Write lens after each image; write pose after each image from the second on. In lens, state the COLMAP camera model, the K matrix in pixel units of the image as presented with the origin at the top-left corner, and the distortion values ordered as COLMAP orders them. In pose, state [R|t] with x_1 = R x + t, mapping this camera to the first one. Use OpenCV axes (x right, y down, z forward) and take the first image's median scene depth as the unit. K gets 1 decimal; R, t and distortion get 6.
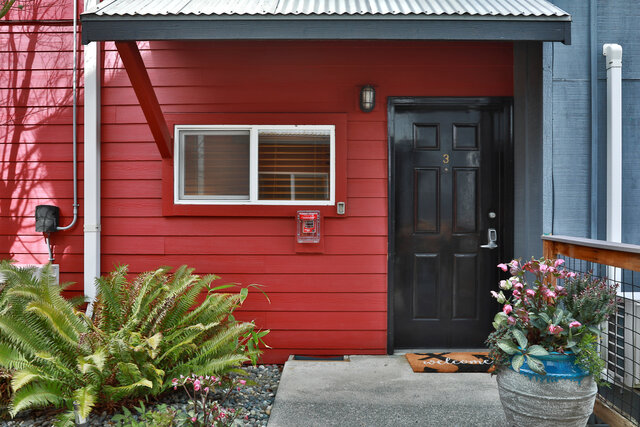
lens RADIAL K [[515.3, 0, 320.1], [0, 515.3, 211.9], [0, 0, 1]] dist [0.001862, 0.000412]
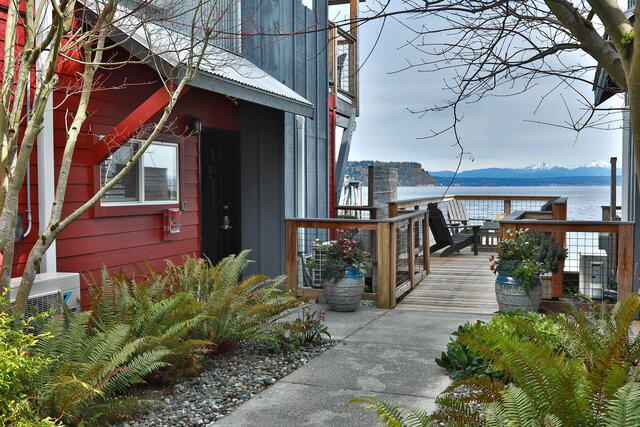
lens RADIAL K [[602.3, 0, 320.2], [0, 602.3, 213.2], [0, 0, 1]] dist [-0.001626, 0.000000]
pose [[0.356374, -0.043038, 0.933352, -1.311451], [0.016146, 0.999073, 0.039904, -0.045402], [-0.934204, 0.000849, 0.356739, 0.096201]]
